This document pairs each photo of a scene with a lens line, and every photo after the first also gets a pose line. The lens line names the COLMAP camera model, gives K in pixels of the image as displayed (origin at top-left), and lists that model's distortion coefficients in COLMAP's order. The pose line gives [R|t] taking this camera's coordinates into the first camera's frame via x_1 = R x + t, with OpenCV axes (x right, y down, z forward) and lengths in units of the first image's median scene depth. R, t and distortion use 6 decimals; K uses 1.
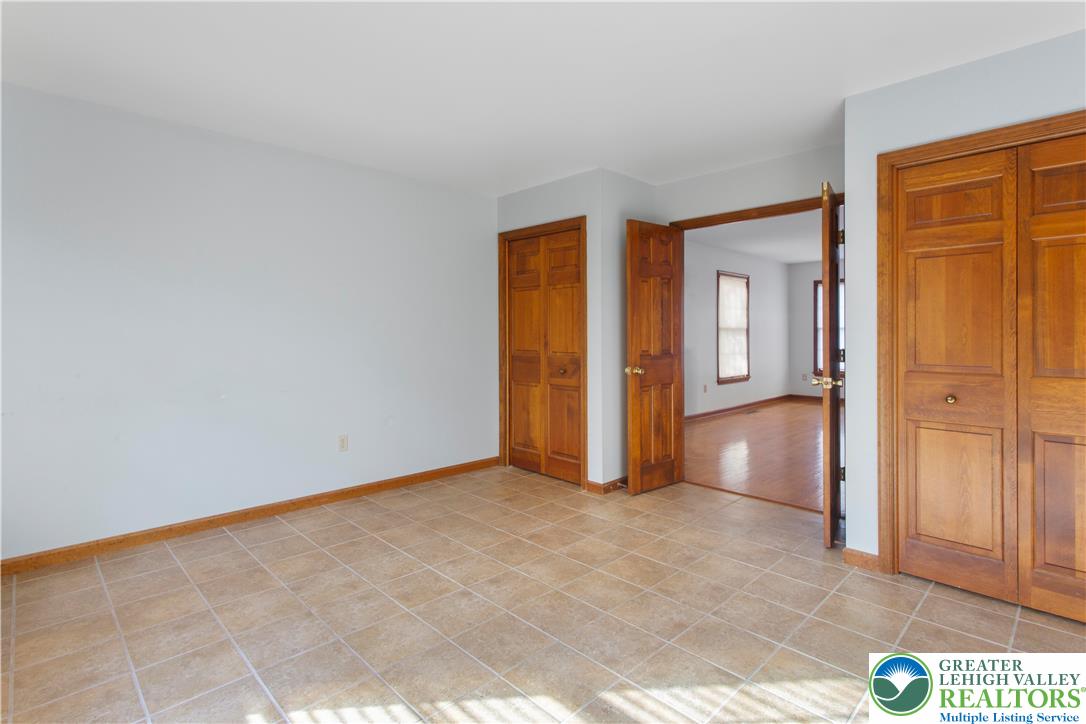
lens RADIAL K [[529.5, 0, 535.5], [0, 529.5, 349.4], [0, 0, 1]] dist [0.003520, 0.001310]
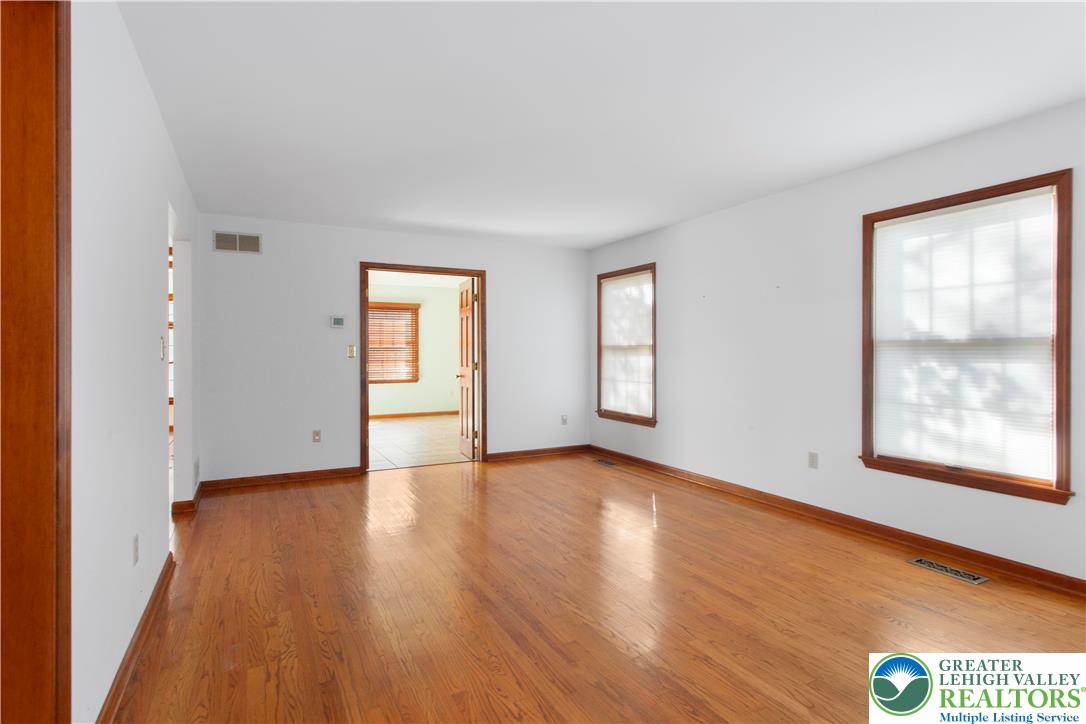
lens RADIAL K [[529.5, 0, 535.5], [0, 529.5, 349.4], [0, 0, 1]] dist [0.003520, 0.001310]
pose [[-0.277719, -0.006703, -0.960639, 0.863105], [-0.030456, 0.999534, 0.001831, -0.025236], [0.960179, 0.029766, -0.277794, 0.852909]]
